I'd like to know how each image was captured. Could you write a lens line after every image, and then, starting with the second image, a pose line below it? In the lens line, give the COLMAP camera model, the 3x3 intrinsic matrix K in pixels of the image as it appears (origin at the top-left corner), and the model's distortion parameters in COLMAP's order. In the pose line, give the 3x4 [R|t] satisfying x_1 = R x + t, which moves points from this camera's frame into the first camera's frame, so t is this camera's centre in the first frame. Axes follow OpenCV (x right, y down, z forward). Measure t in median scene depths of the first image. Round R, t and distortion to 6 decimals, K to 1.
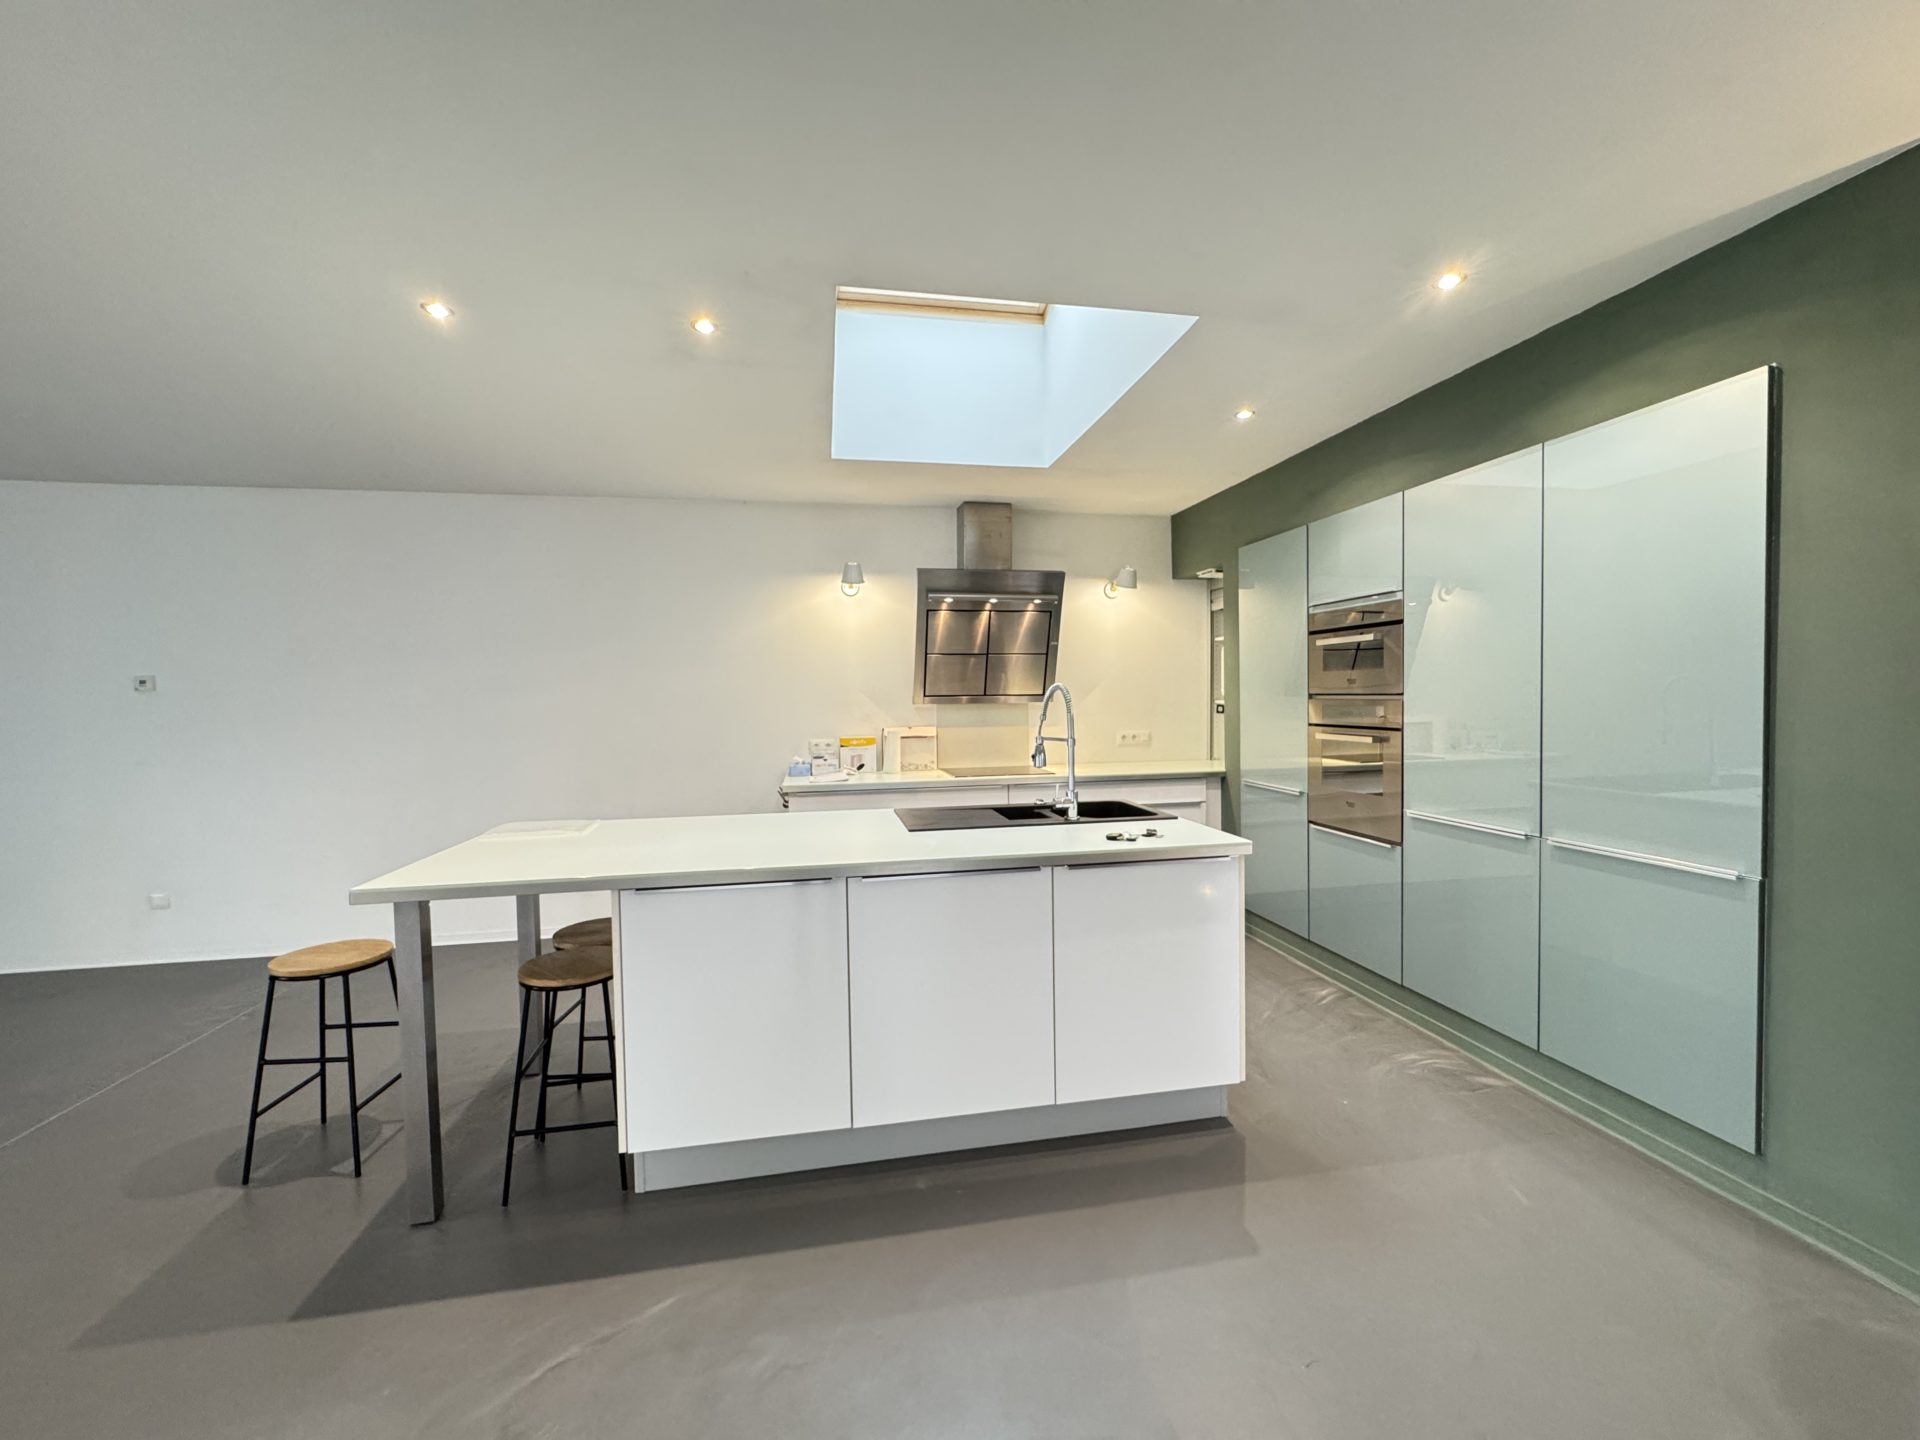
lens RADIAL K [[766.1, 0, 960.0], [0, 766.1, 720.0], [0, 0, 1]] dist [-0.003111, -0.000821]
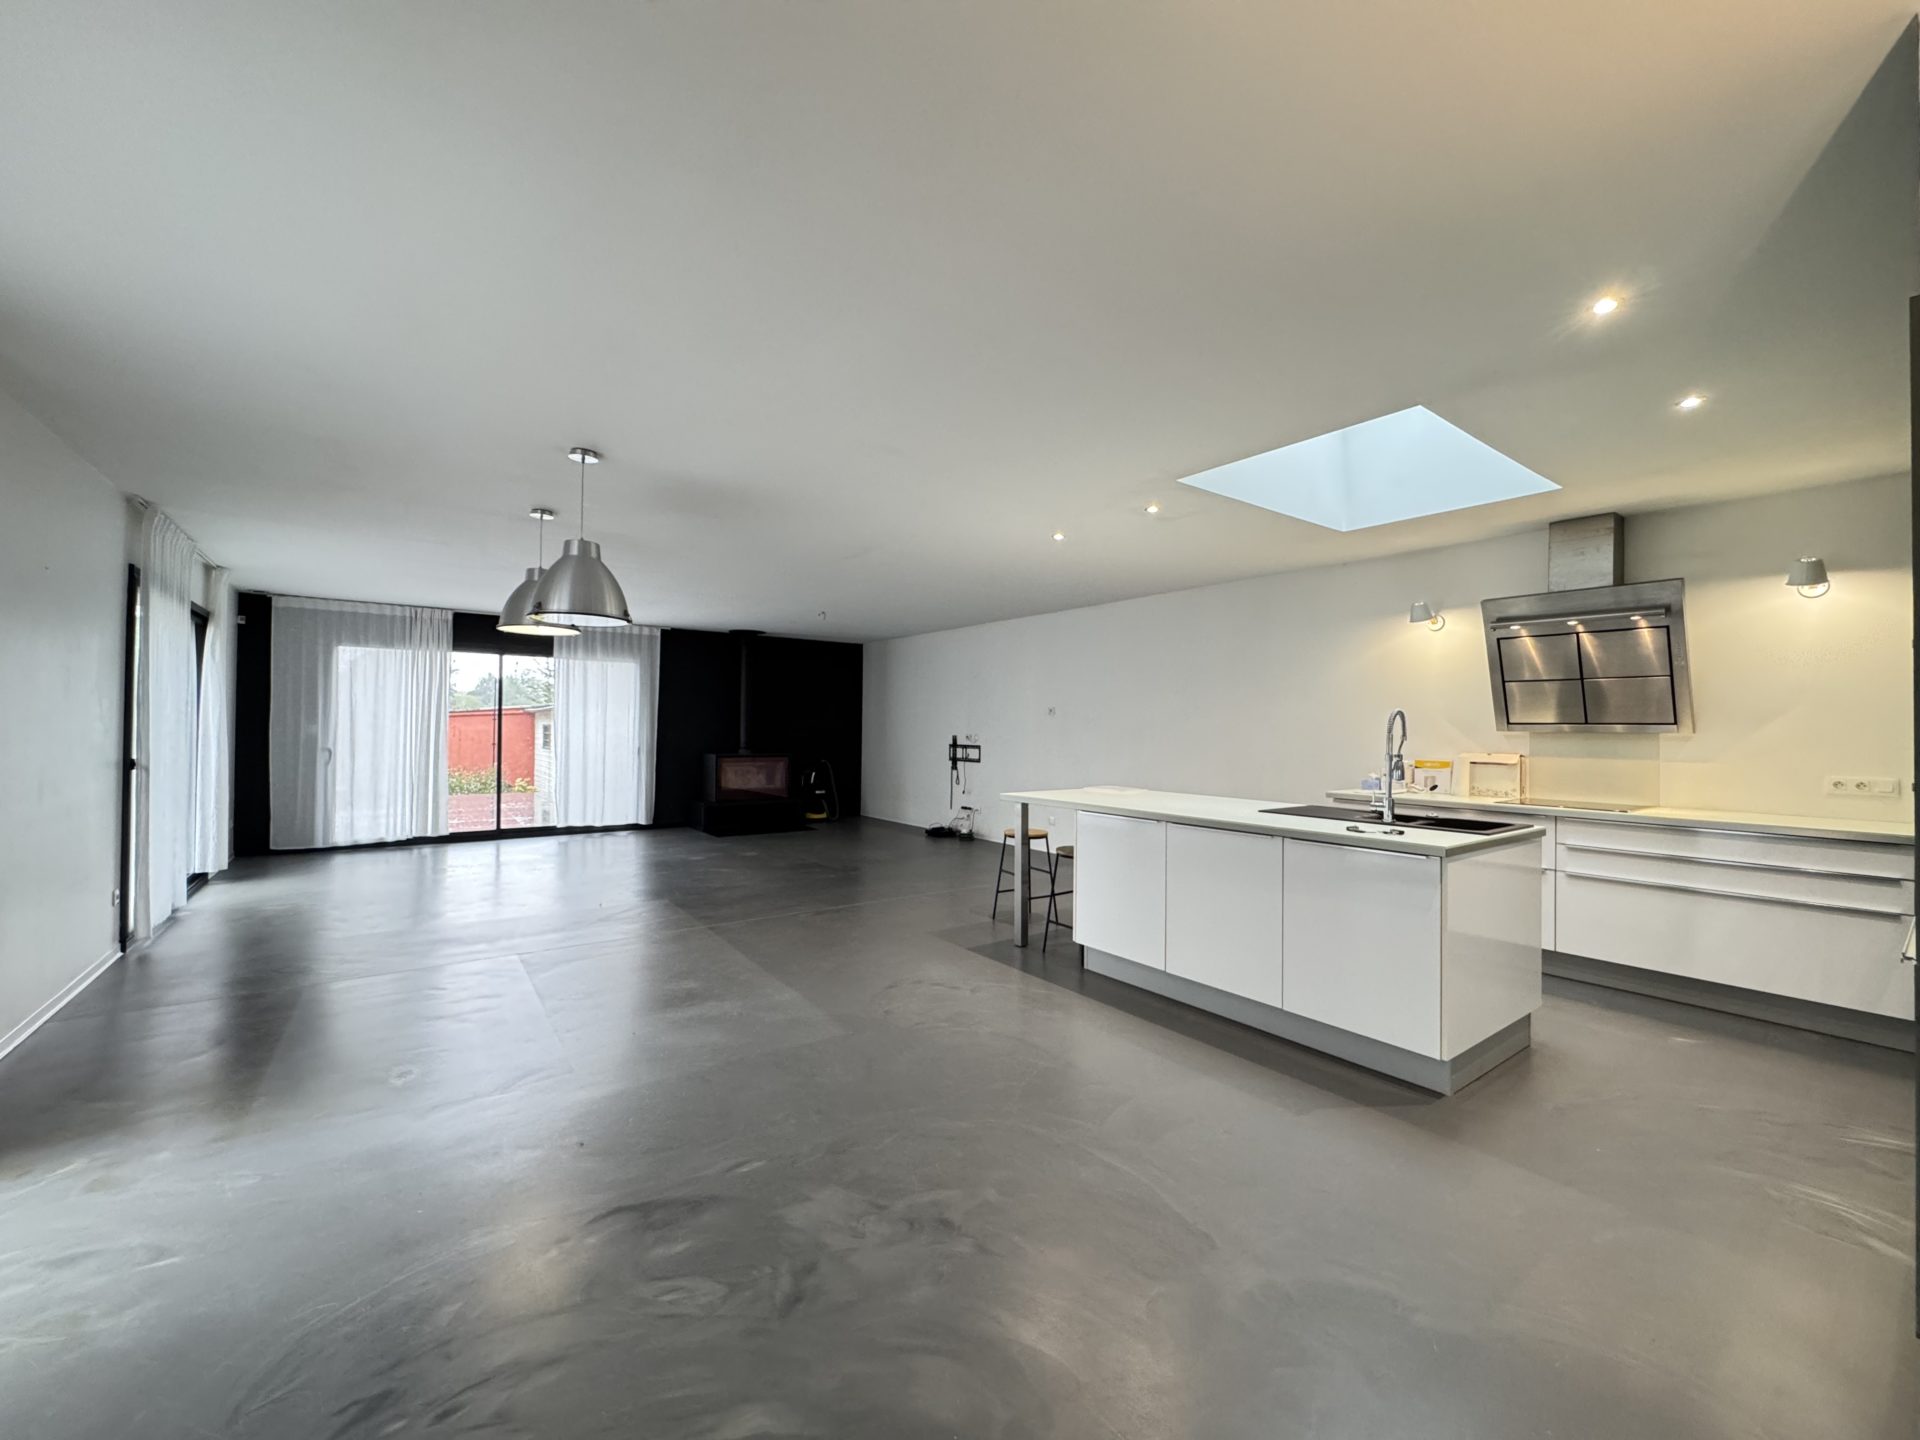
lens RADIAL K [[766.1, 0, 960.0], [0, 766.1, 720.0], [0, 0, 1]] dist [-0.003111, -0.000821]
pose [[0.434119, 0.008436, -0.900816, 0.564948], [-0.043213, 0.999000, -0.011469, 0.007159], [0.899819, 0.043906, 0.434049, -0.081016]]
